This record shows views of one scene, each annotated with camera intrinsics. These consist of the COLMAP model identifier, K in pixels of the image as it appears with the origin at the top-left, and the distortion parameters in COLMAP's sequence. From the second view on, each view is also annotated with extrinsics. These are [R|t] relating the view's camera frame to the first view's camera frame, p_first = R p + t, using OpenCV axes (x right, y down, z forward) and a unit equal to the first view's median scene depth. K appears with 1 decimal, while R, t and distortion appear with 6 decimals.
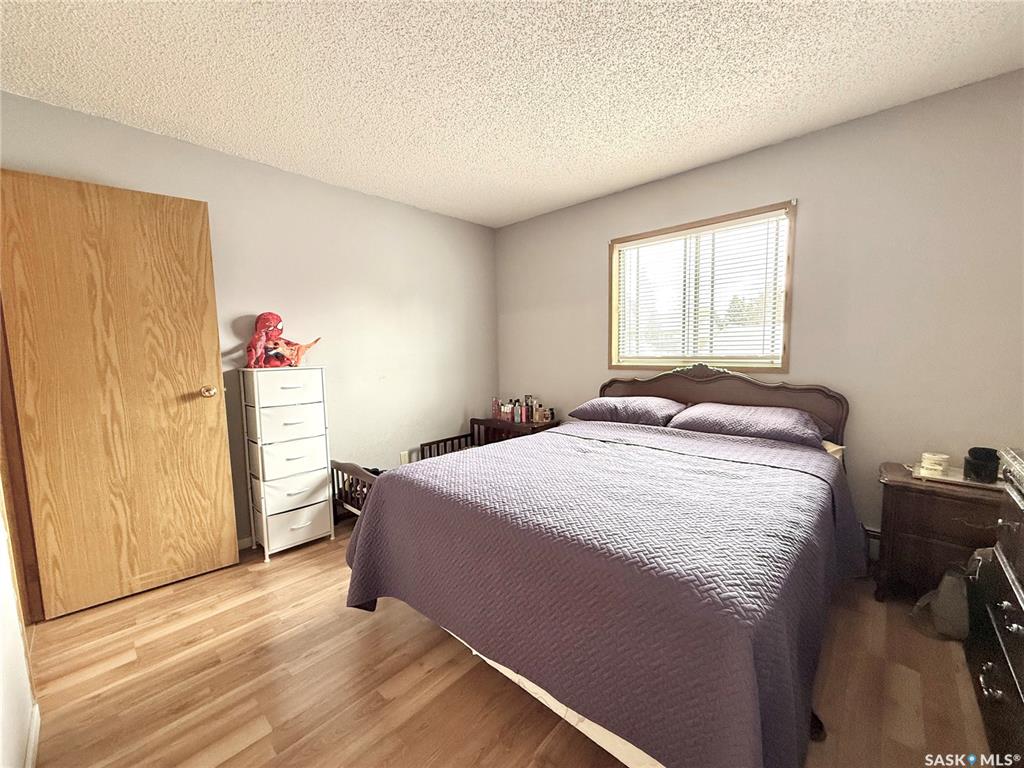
lens RADIAL K [[412.1, 0, 511.8], [0, 412.1, 385.2], [0, 0, 1]] dist [0.000215, 0.000295]
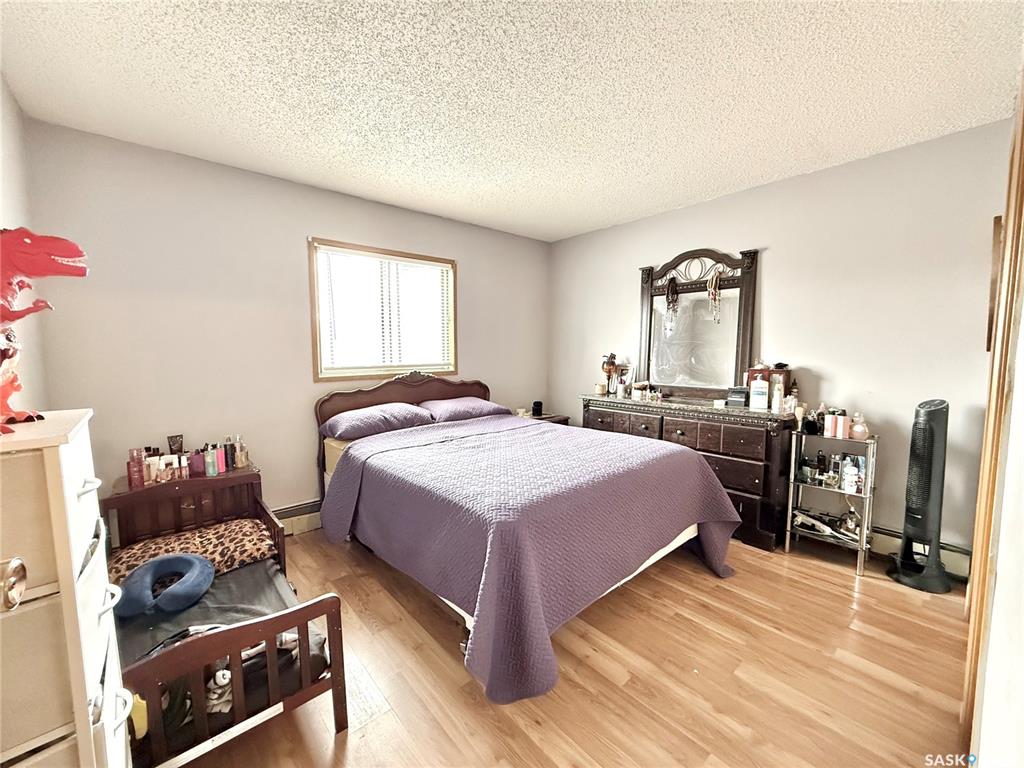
lens RADIAL K [[412.1, 0, 512.5], [0, 412.1, 385.6], [0, 0, 1]] dist [0.000215, 0.000295]
pose [[0.076137, -0.061105, 0.995223, -0.805529], [0.099532, 0.993601, 0.053391, -0.049822], [-0.992117, 0.094992, 0.081732, 0.682316]]
